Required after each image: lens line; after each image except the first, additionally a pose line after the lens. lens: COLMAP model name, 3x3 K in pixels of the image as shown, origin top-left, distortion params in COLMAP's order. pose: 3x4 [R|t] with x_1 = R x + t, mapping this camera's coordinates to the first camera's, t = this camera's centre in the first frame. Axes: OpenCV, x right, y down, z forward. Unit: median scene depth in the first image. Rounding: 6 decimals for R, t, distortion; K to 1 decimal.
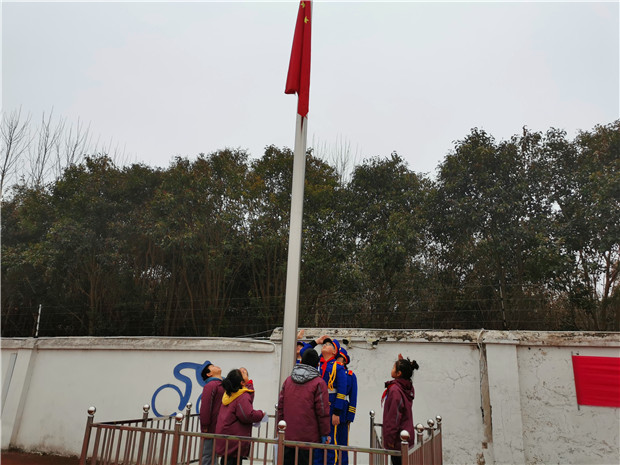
lens RADIAL K [[480.7, 0, 310.0], [0, 480.7, 232.5], [0, 0, 1]] dist [0.063149, -0.056052]
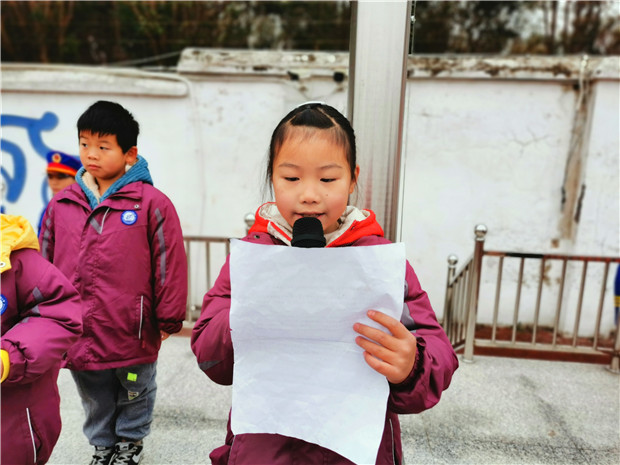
lens RADIAL K [[480.7, 0, 310.0], [0, 480.7, 232.5], [0, 0, 1]] dist [0.063149, -0.056052]
pose [[0.962385, -0.068515, 0.262909, -0.107472], [-0.069091, 0.874151, 0.480715, 0.130154], [-0.262758, -0.480797, 0.836536, 0.516051]]
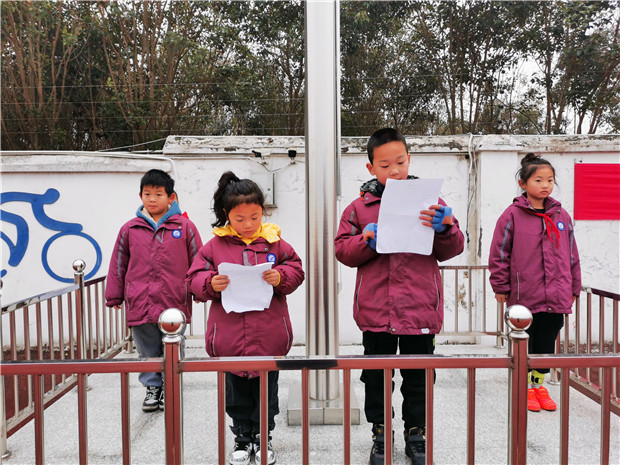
lens RADIAL K [[480.7, 0, 310.0], [0, 480.7, 232.5], [0, 0, 1]] dist [0.063149, -0.056052]
pose [[0.927765, -0.066559, 0.367182, -0.164536], [-0.062880, 0.942011, 0.329637, 0.110653], [-0.367830, -0.328914, 0.869780, 0.383408]]
